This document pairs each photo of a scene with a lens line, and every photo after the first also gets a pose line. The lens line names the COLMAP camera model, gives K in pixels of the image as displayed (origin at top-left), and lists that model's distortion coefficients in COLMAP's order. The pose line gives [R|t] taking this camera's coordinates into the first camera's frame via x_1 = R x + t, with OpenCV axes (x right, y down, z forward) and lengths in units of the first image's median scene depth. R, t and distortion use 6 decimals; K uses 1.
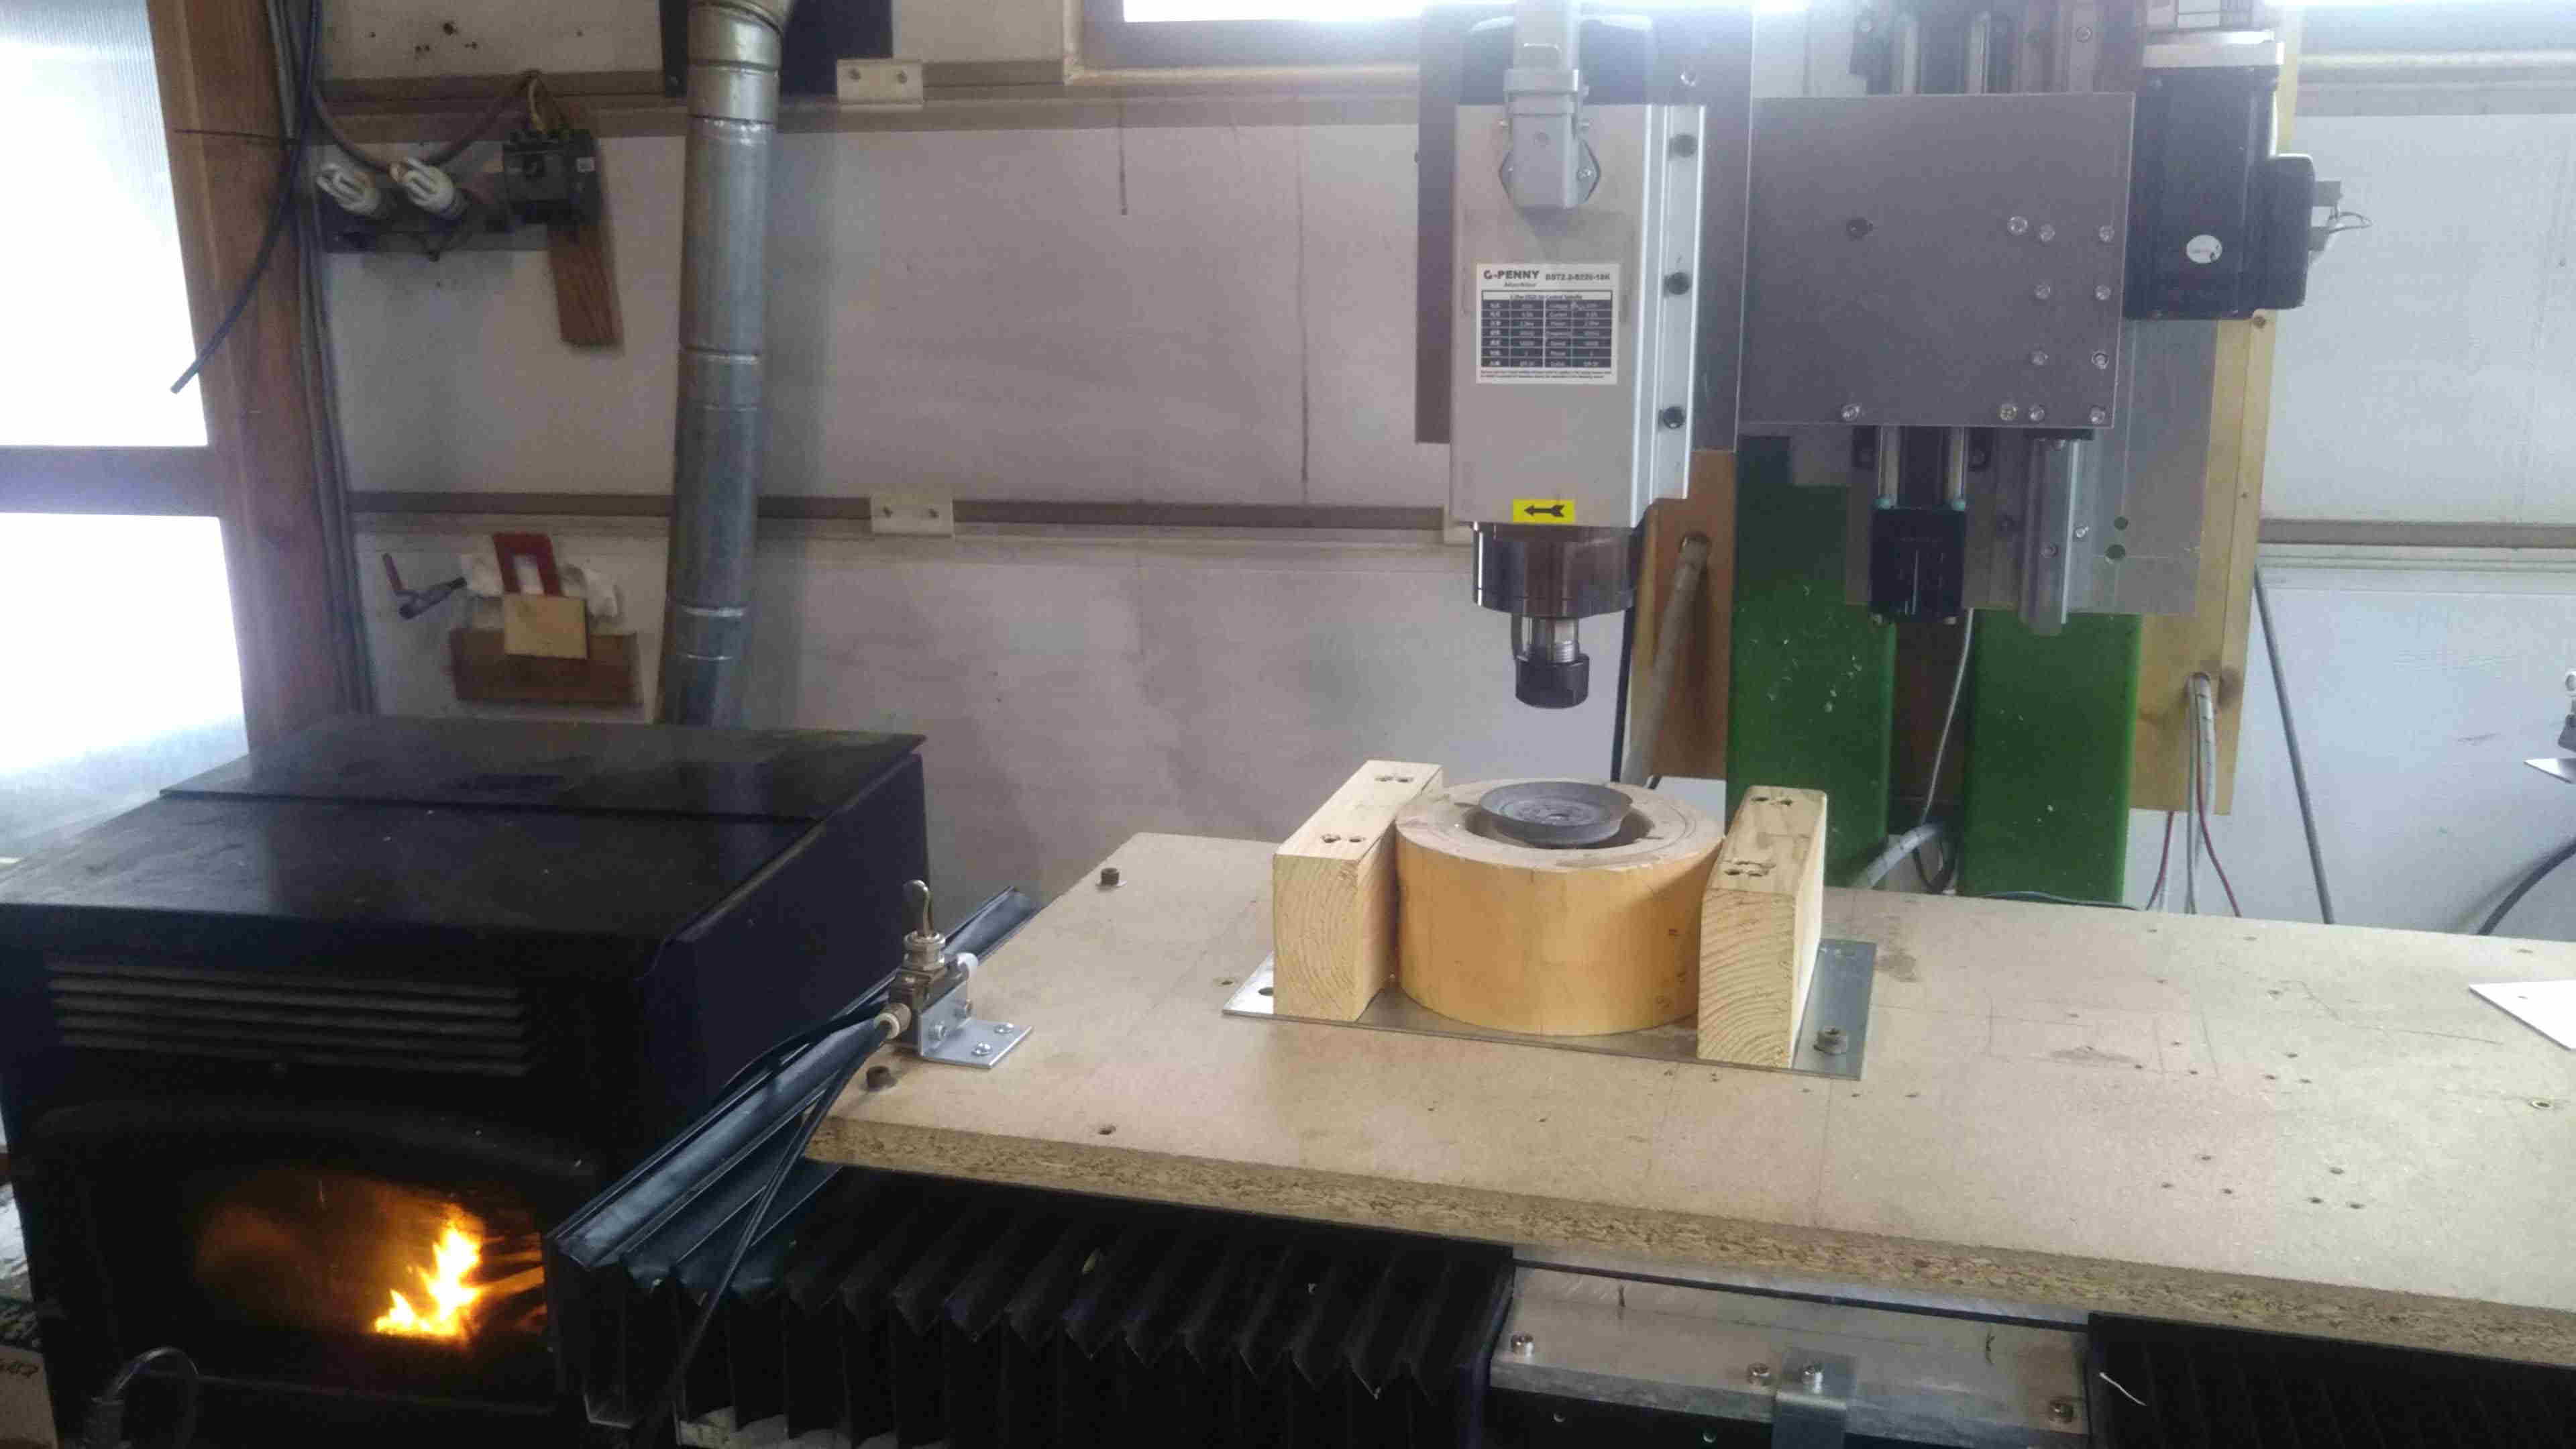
lens RADIAL K [[2195.5, 0, 1288.0], [0, 2195.5, 724.5], [0, 0, 1]] dist [-0.056125, -0.015926]
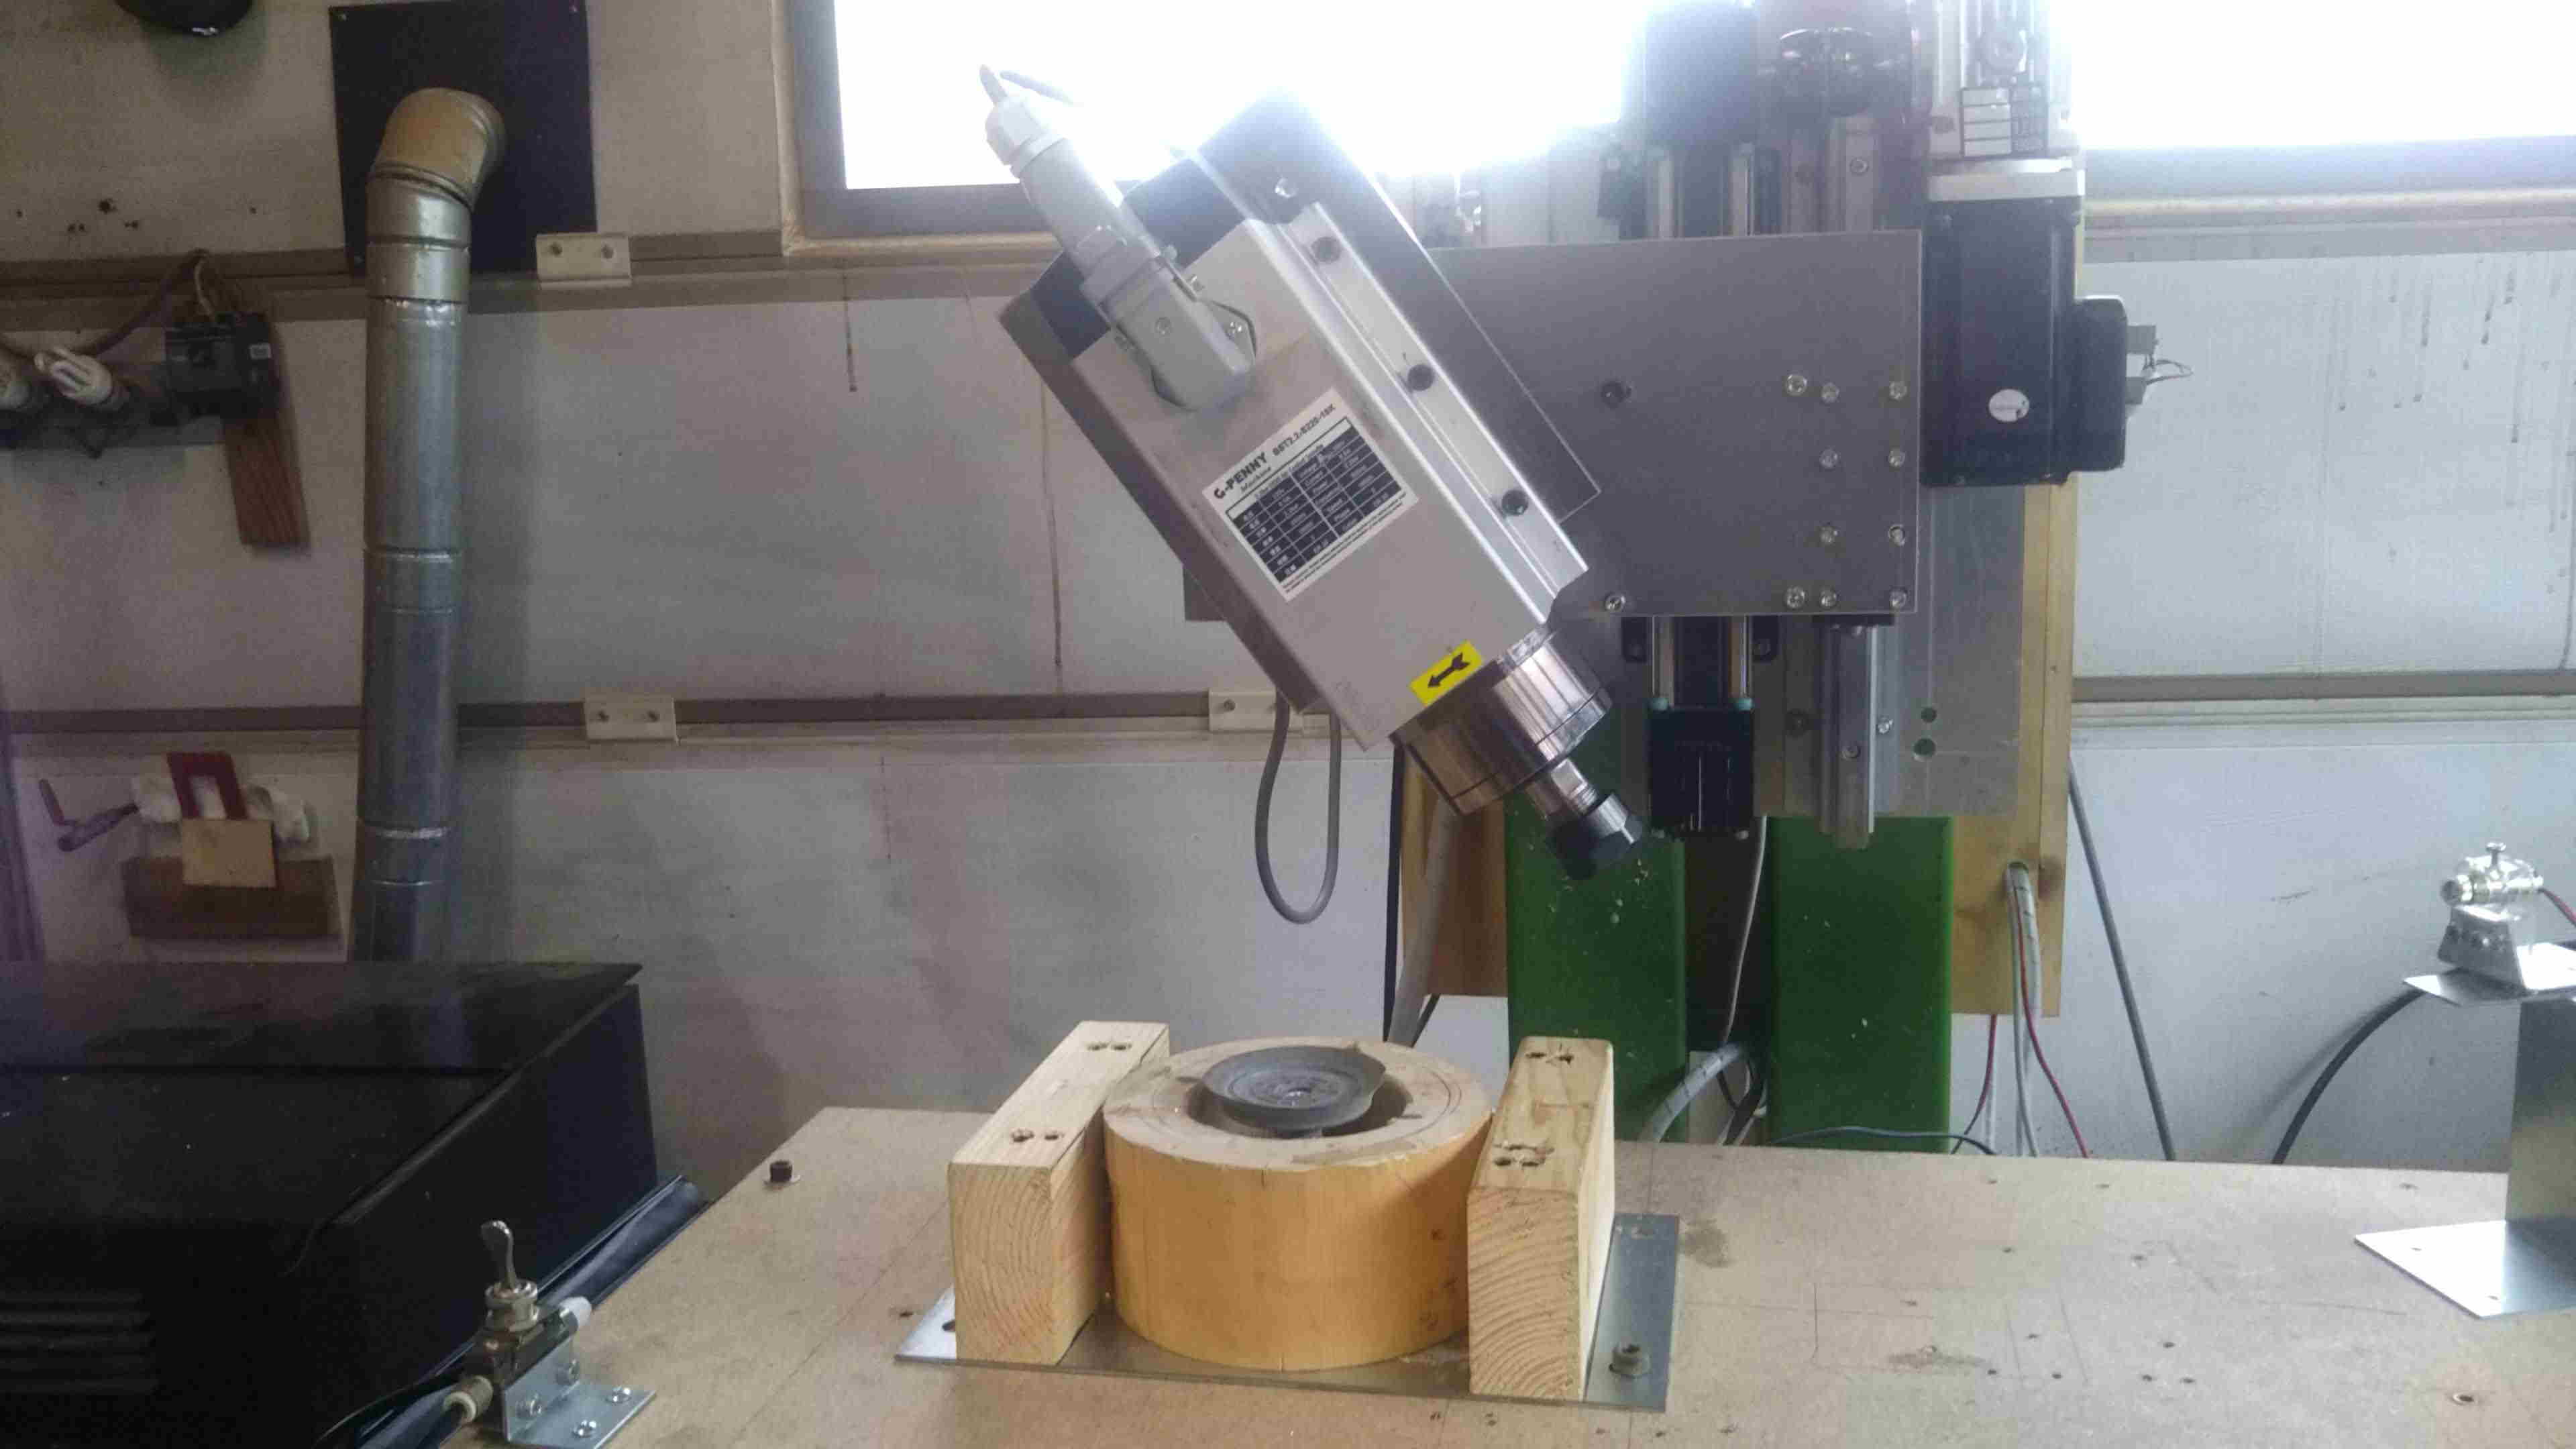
lens RADIAL K [[2195.5, 0, 1288.0], [0, 2195.5, 724.5], [0, 0, 1]] dist [-0.056125, -0.015926]
pose [[0.995307, -0.033037, 0.090950, 0.041988], [0.039836, 0.996463, -0.073987, -0.031855], [-0.088184, 0.077263, 0.993103, 0.136933]]
